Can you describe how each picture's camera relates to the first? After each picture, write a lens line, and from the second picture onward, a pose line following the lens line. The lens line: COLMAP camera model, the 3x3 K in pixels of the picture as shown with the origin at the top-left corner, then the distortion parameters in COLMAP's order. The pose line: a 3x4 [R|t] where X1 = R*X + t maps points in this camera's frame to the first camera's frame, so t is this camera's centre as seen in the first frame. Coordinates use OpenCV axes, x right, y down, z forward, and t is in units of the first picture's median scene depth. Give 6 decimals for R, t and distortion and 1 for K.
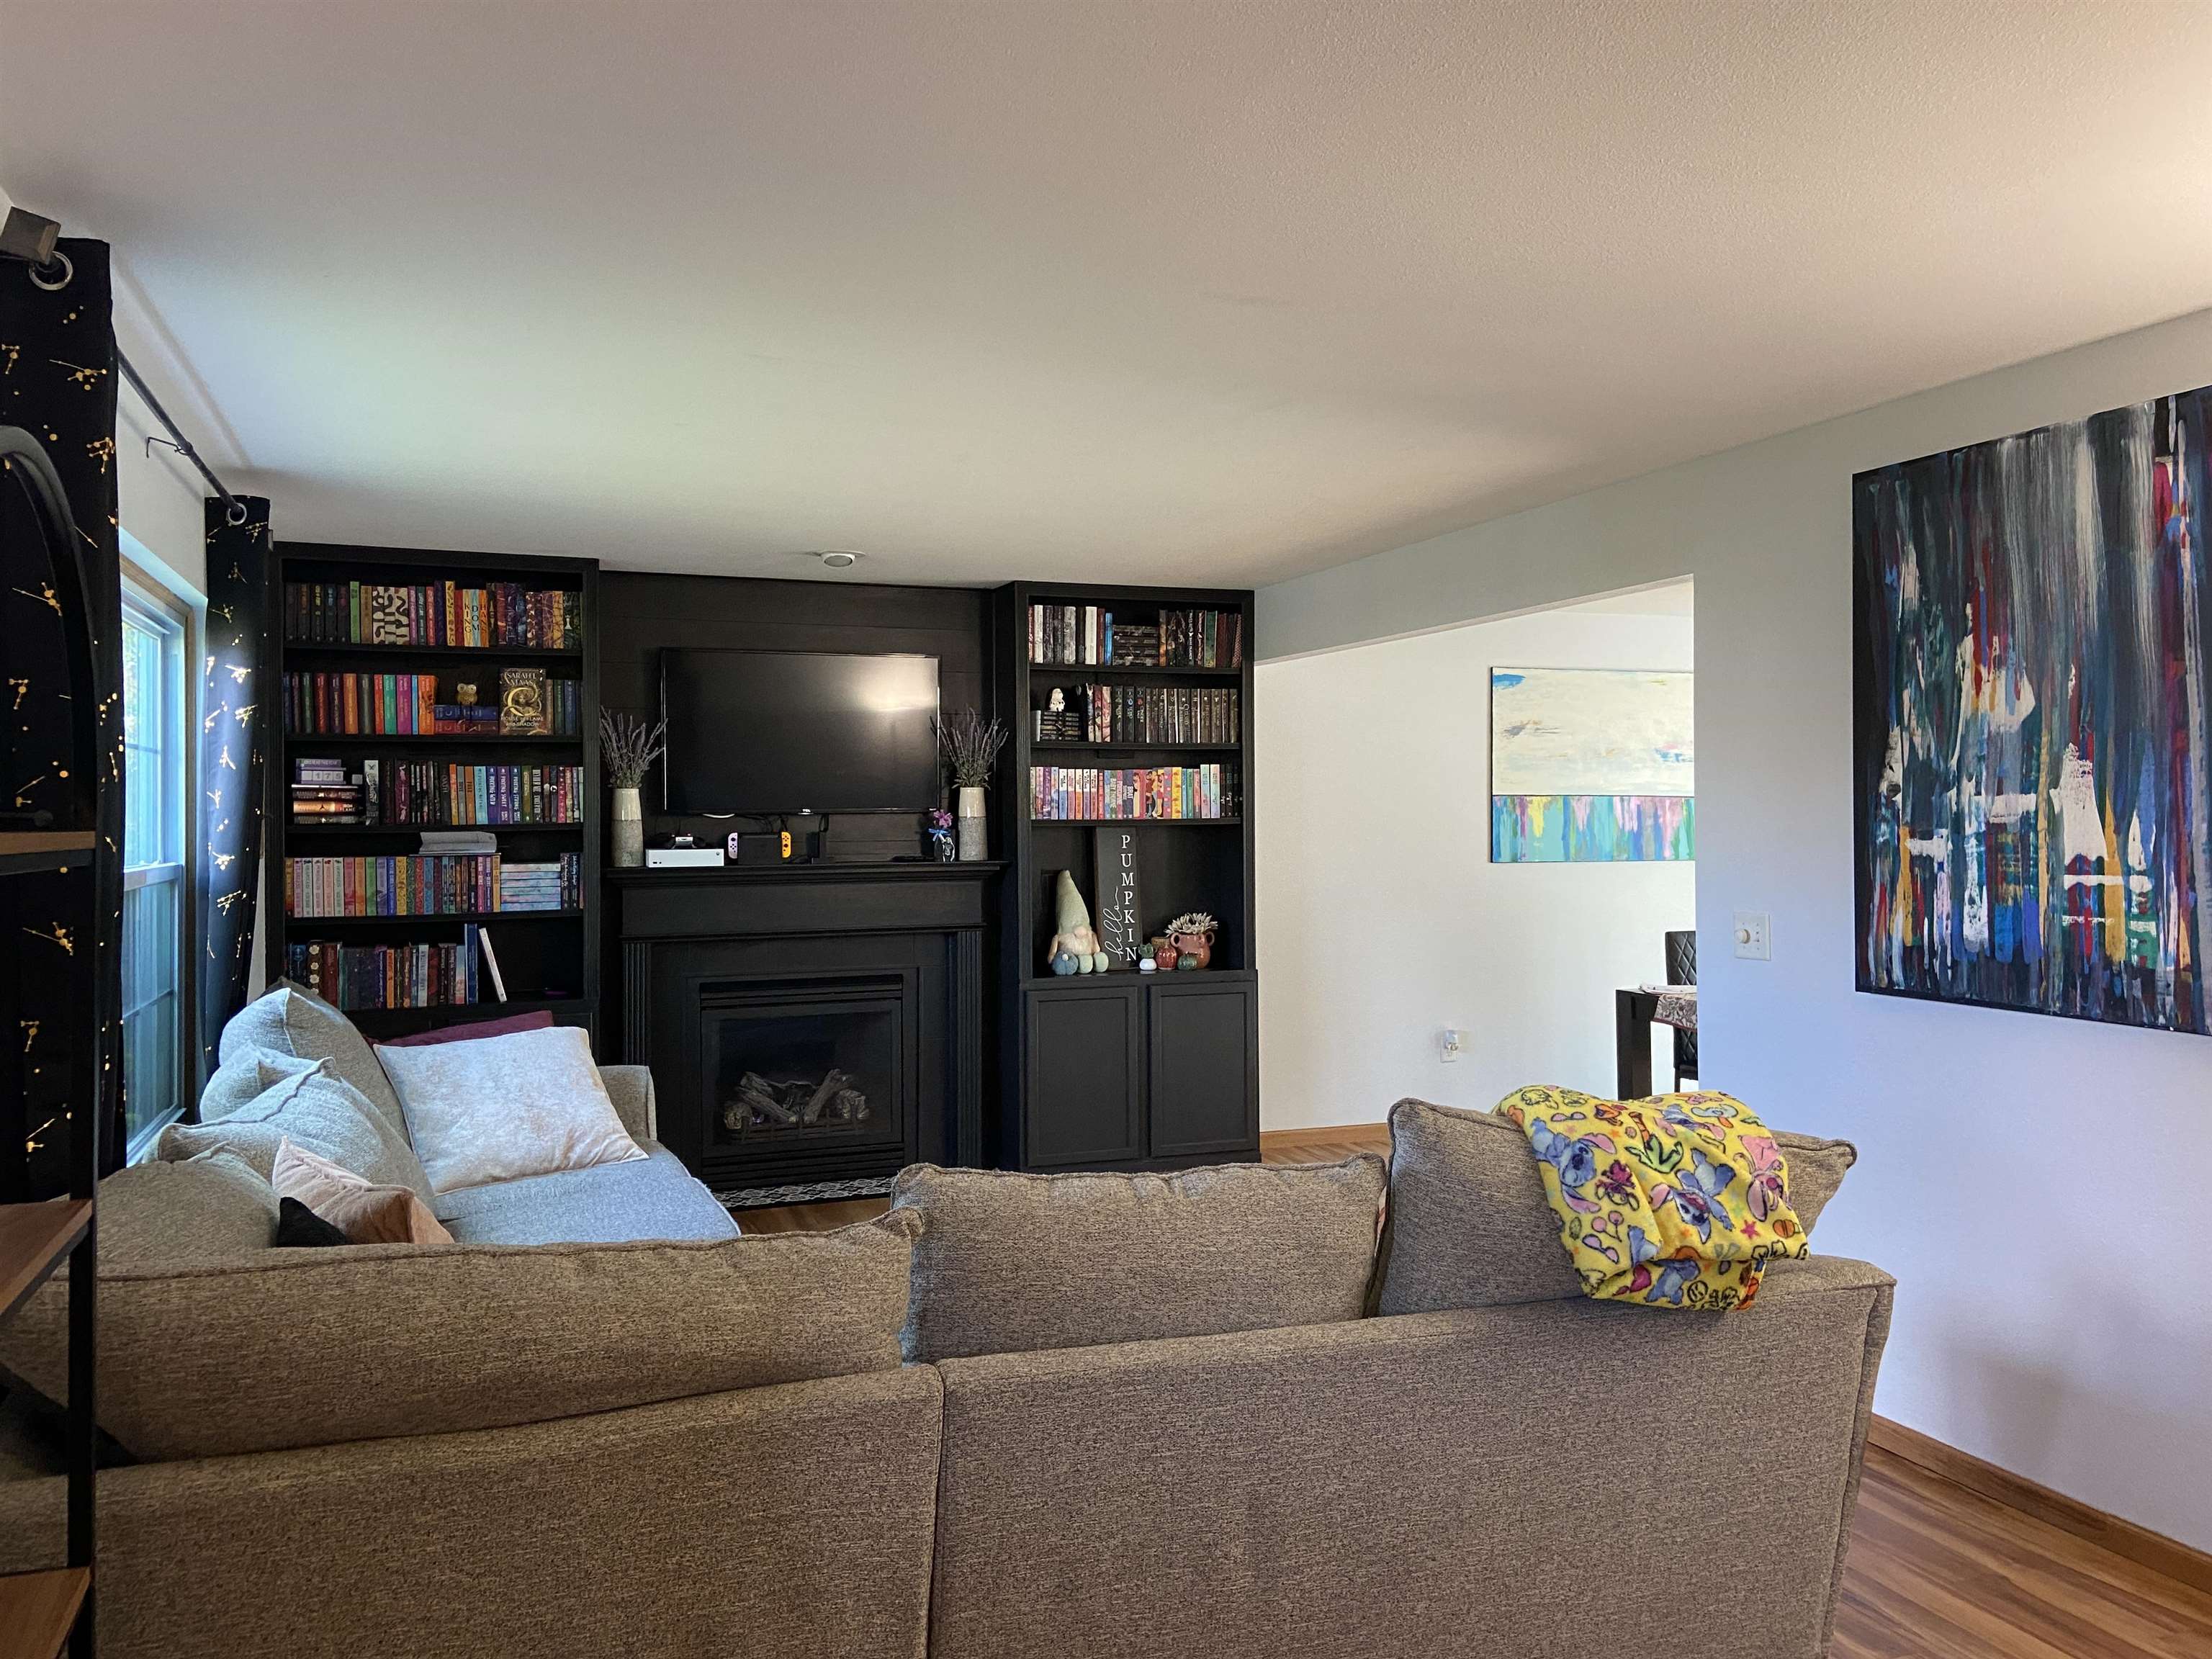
lens RADIAL K [[1649.5, 0, 1092.0], [0, 1649.5, 820.2], [0, 0, 1]] dist [0.120159, -0.144119]
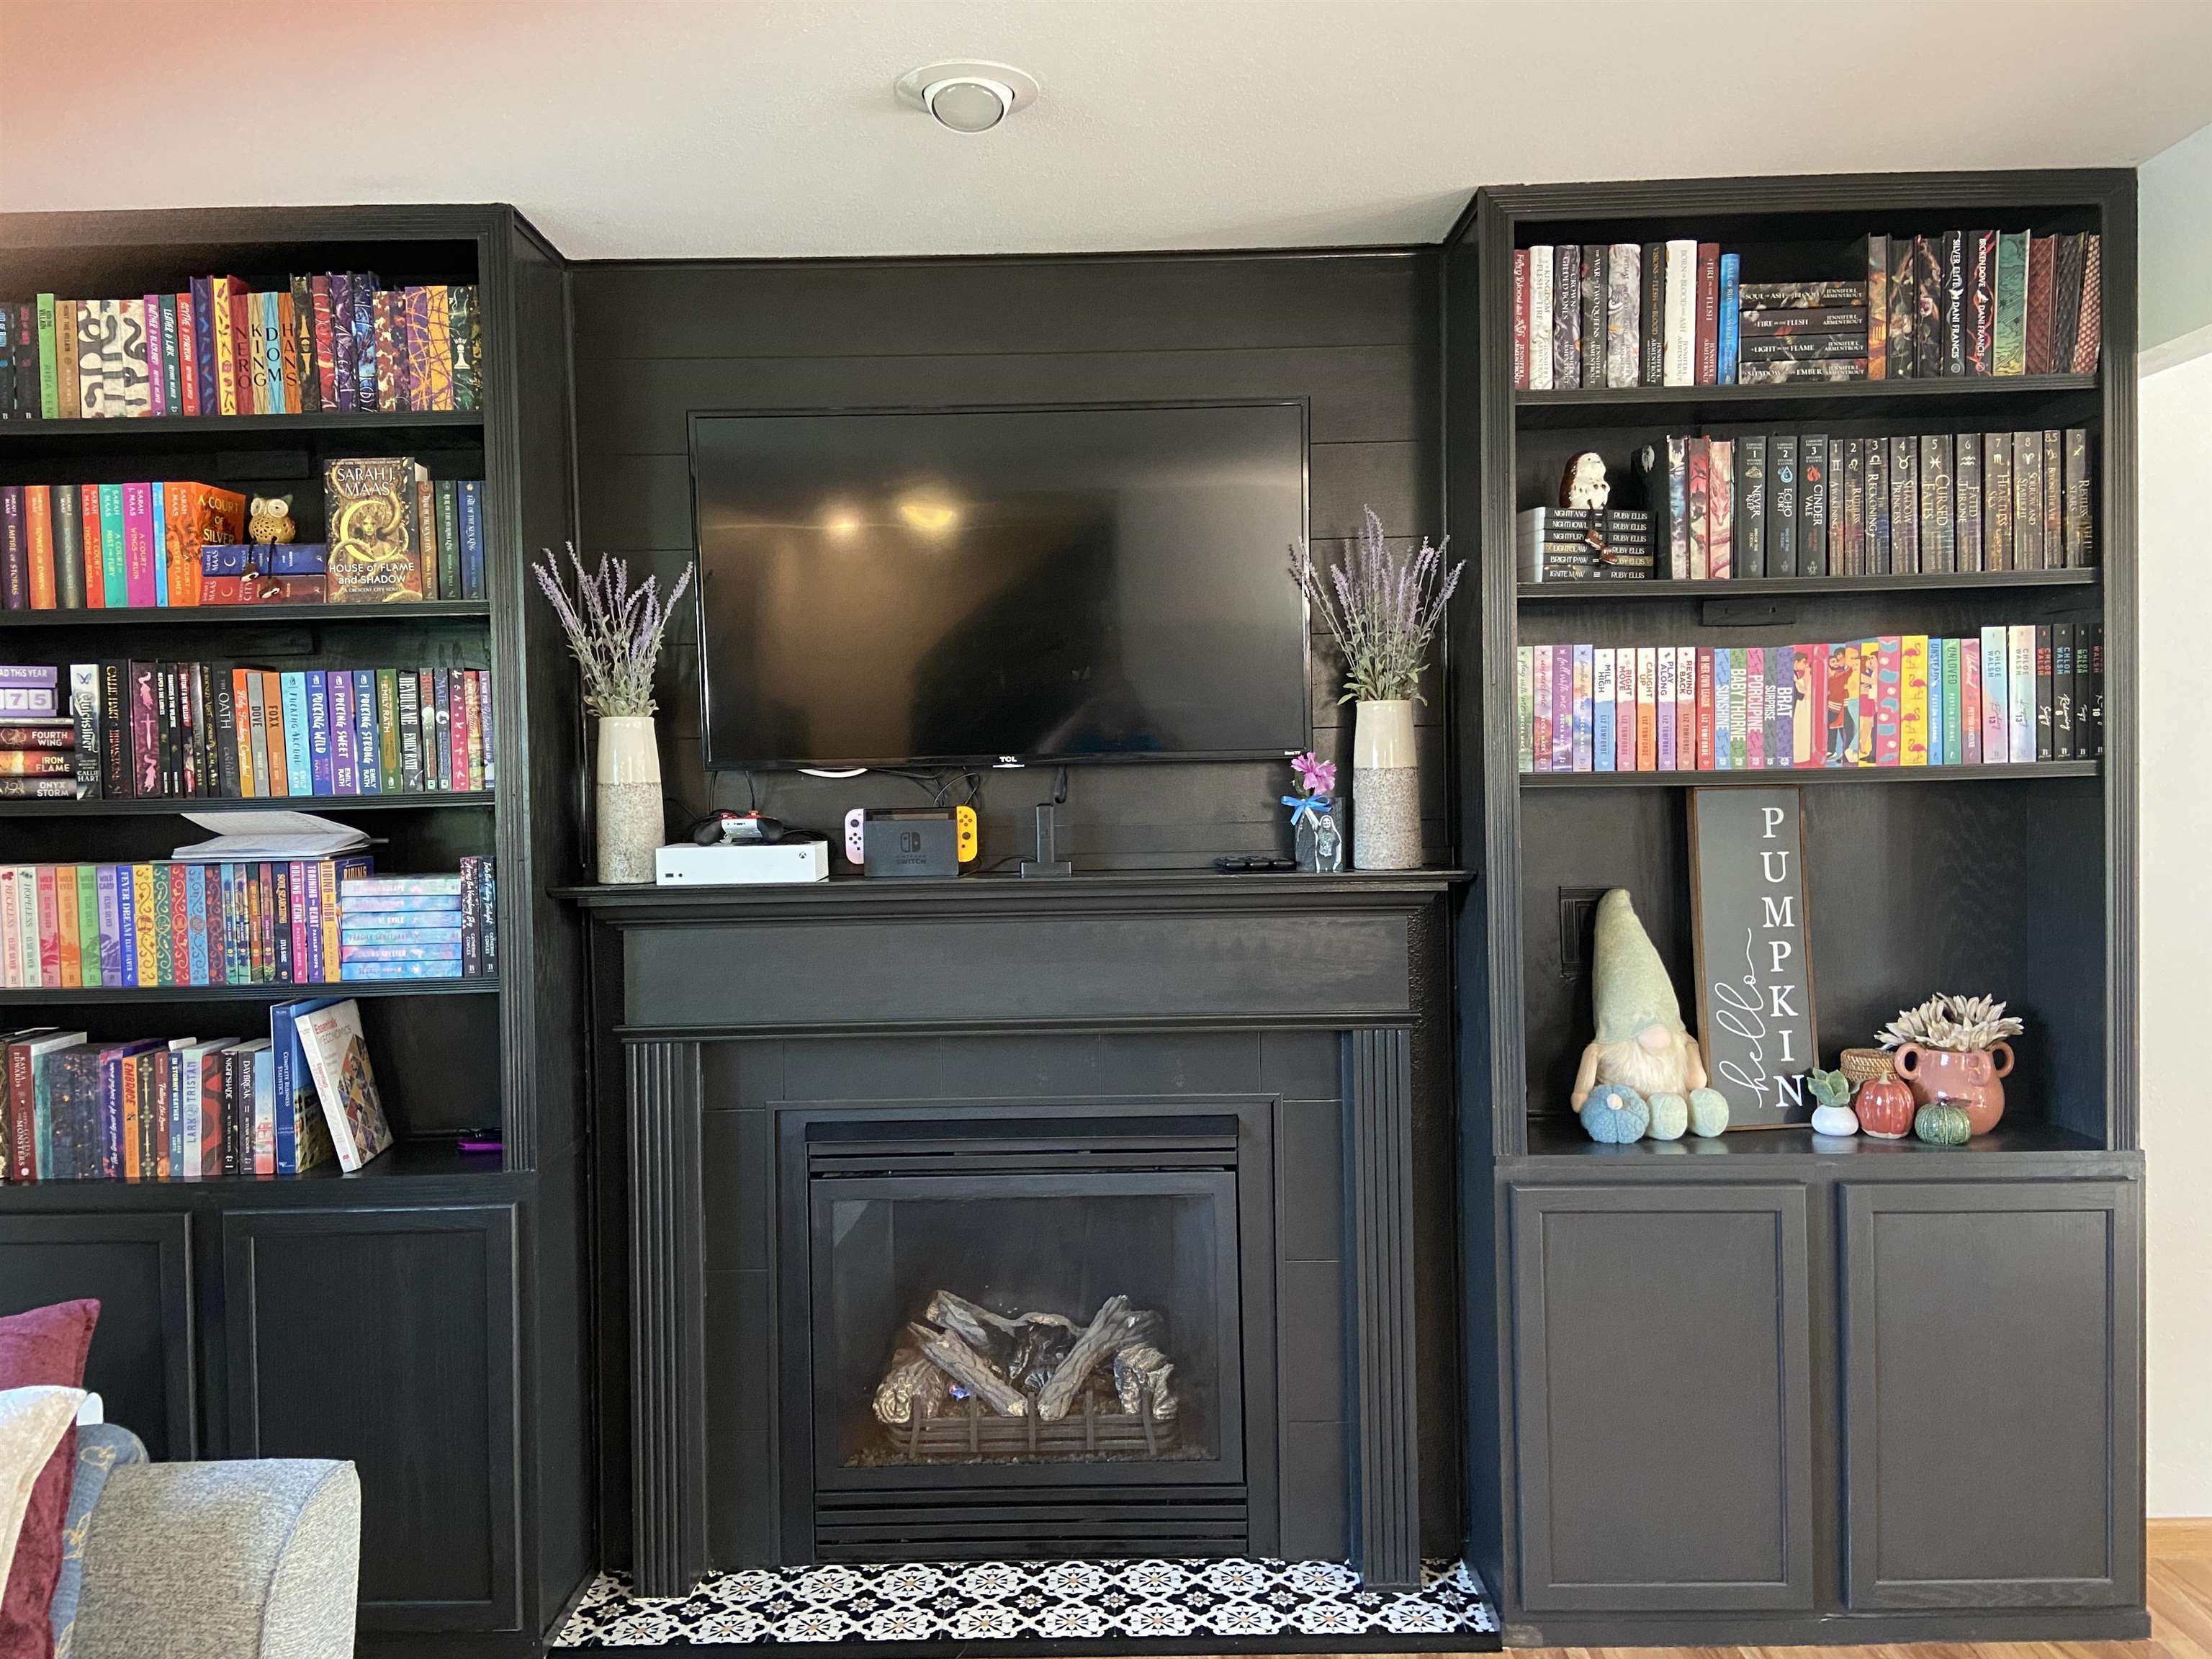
lens RADIAL K [[1649.5, 0, 1092.0], [0, 1649.5, 820.2], [0, 0, 1]] dist [0.120159, -0.144119]
pose [[0.933458, -0.002529, -0.358679, 0.012295], [0.010621, 0.999732, 0.020593, 0.001772], [0.358531, -0.023032, 0.933234, 0.564331]]
